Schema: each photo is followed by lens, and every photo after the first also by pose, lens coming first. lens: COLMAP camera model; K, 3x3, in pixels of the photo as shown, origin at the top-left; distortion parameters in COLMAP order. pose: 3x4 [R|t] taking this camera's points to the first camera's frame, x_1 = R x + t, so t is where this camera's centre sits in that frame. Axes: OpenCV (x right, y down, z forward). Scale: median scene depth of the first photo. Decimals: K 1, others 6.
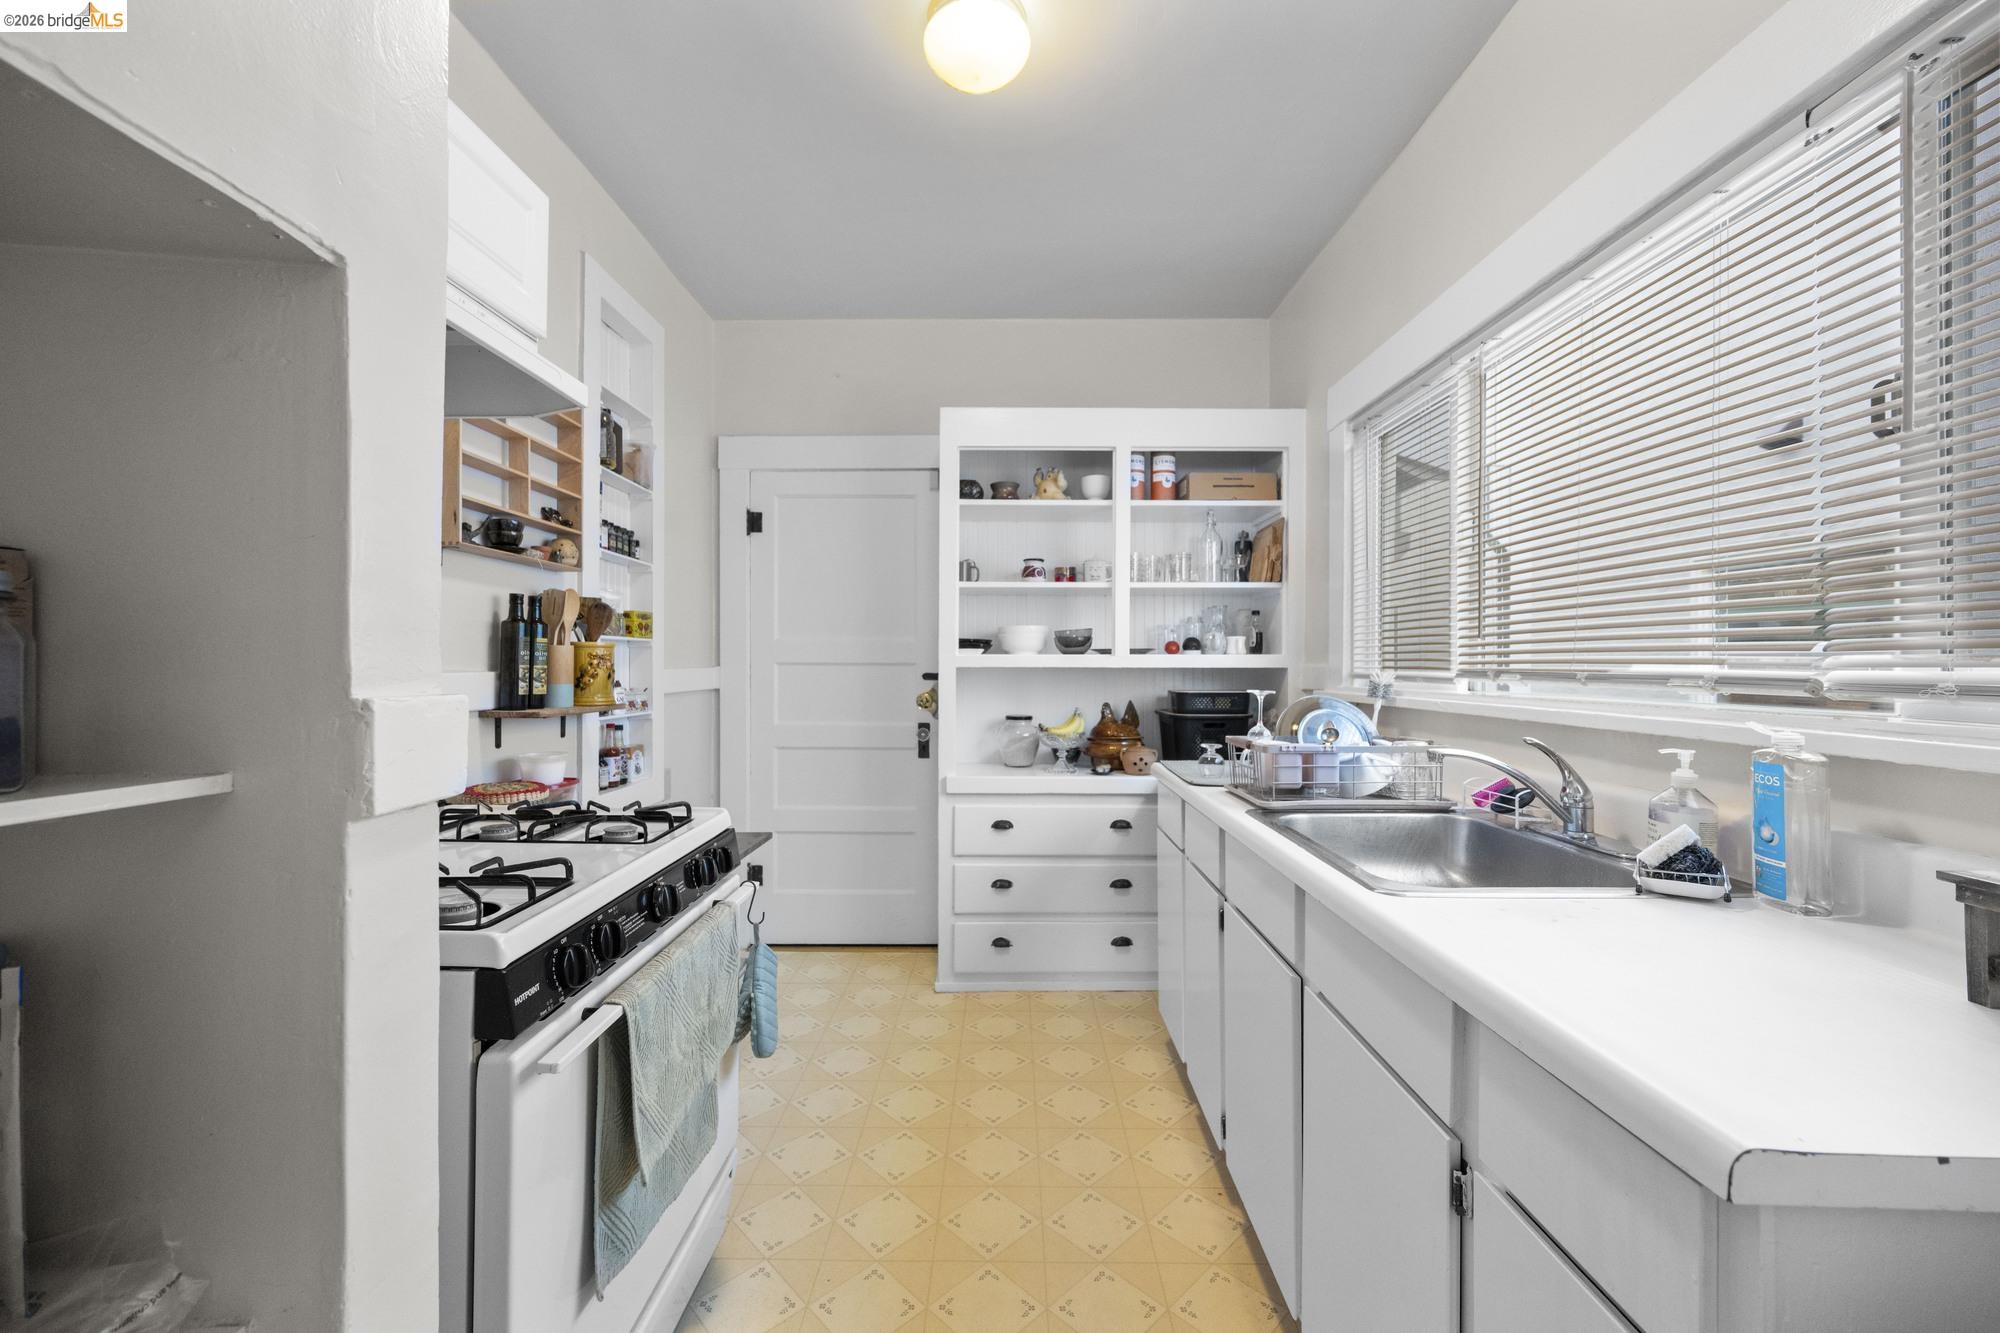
lens RADIAL K [[794.2, 0, 999.4], [0, 794.2, 663.0], [0, 0, 1]] dist [0.001176, -0.000154]
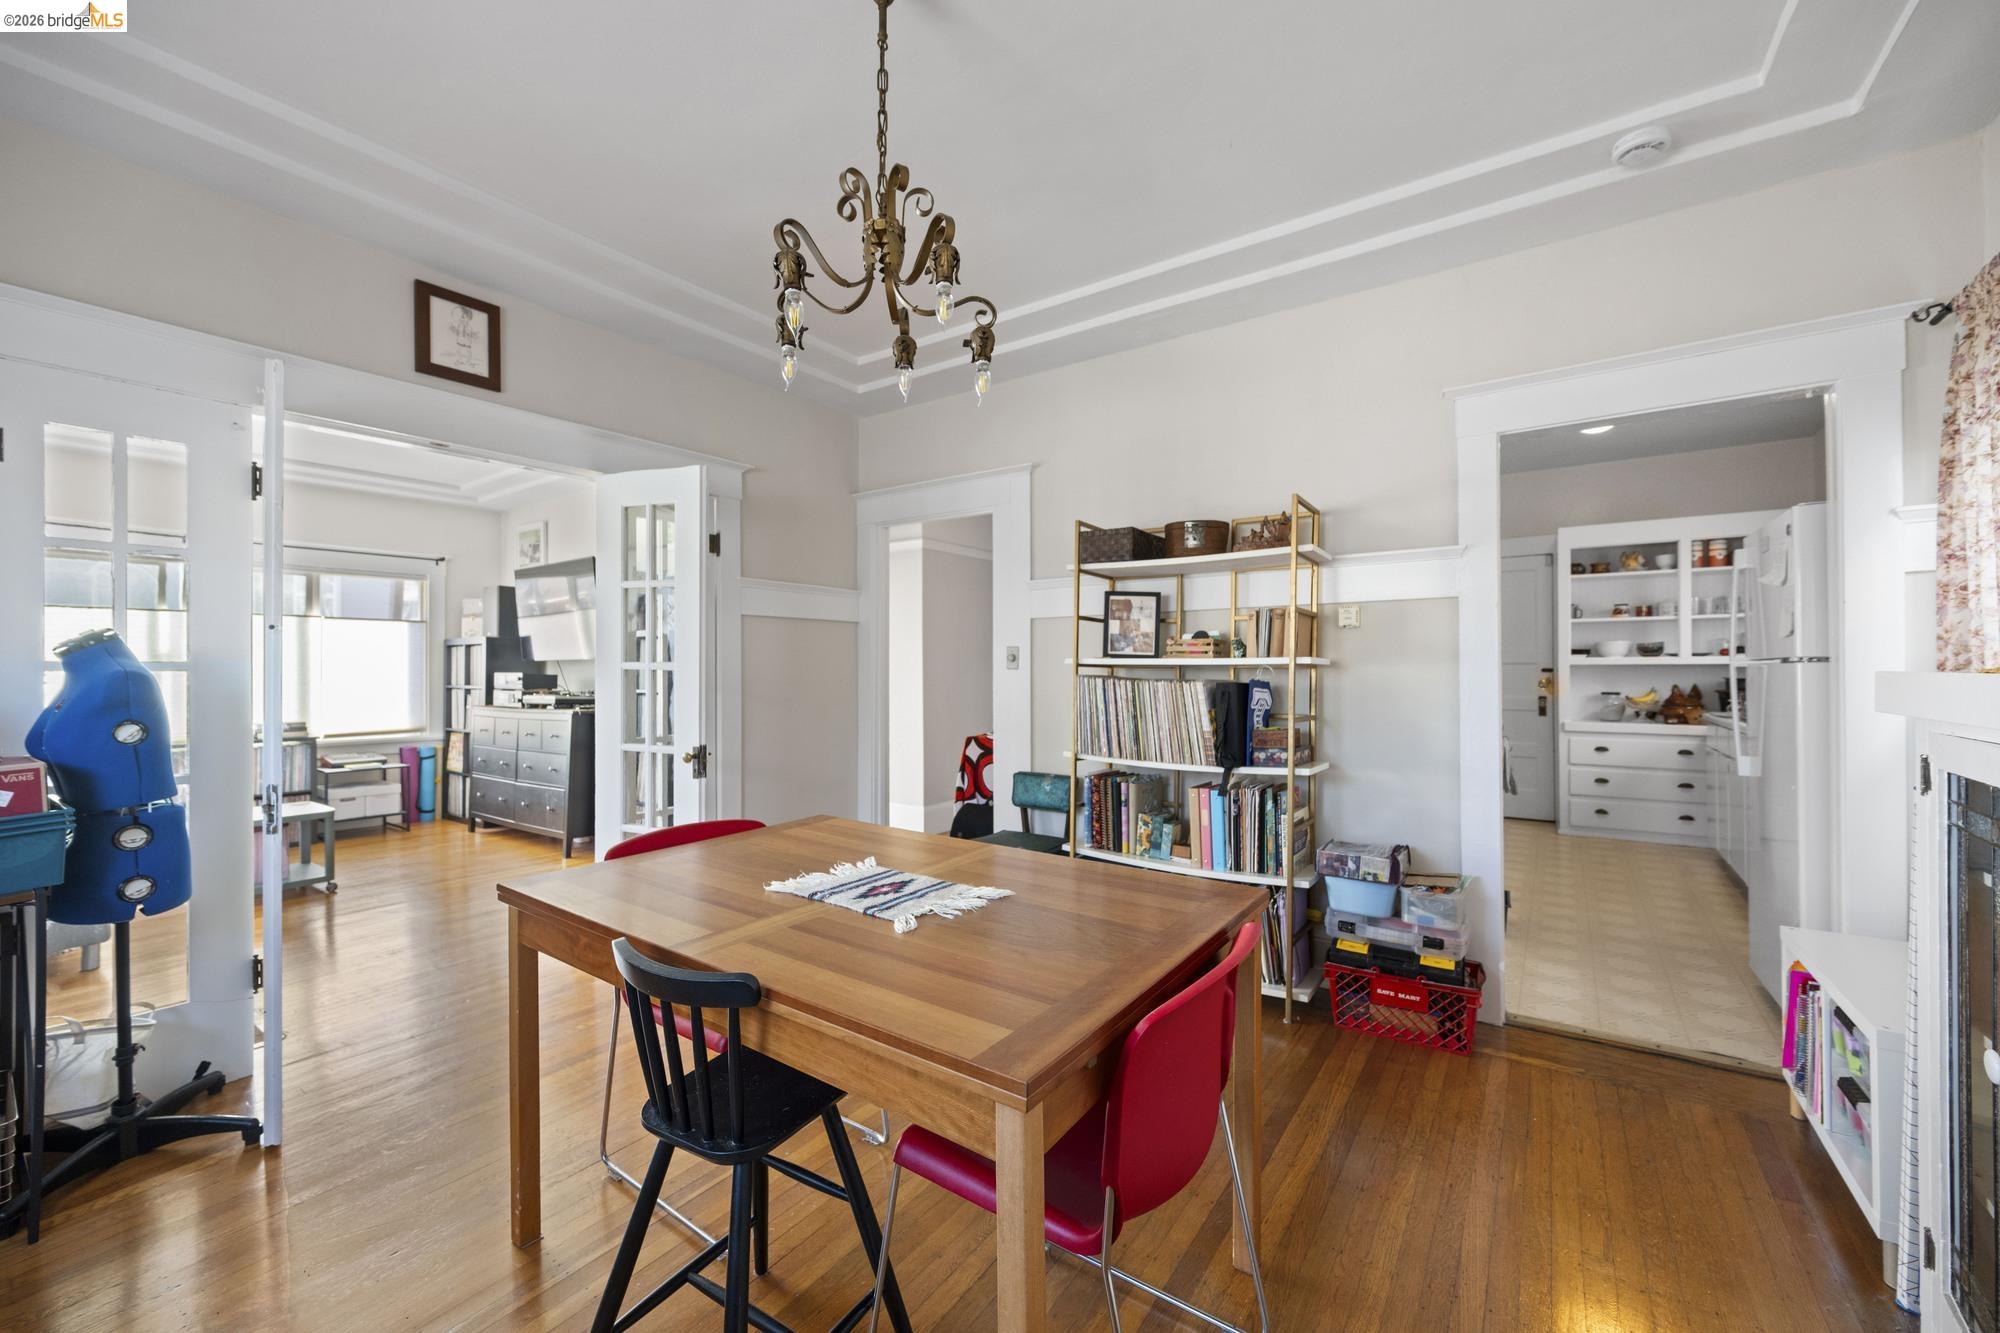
lens RADIAL K [[794.2, 0, 999.0], [0, 794.2, 664.5], [0, 0, 1]] dist [0.001176, -0.000154]
pose [[0.824386, -0.006926, -0.565985, -0.100919], [0.005933, 0.999976, -0.003594, 0.003965], [0.565997, -0.000395, 0.824407, -1.281609]]
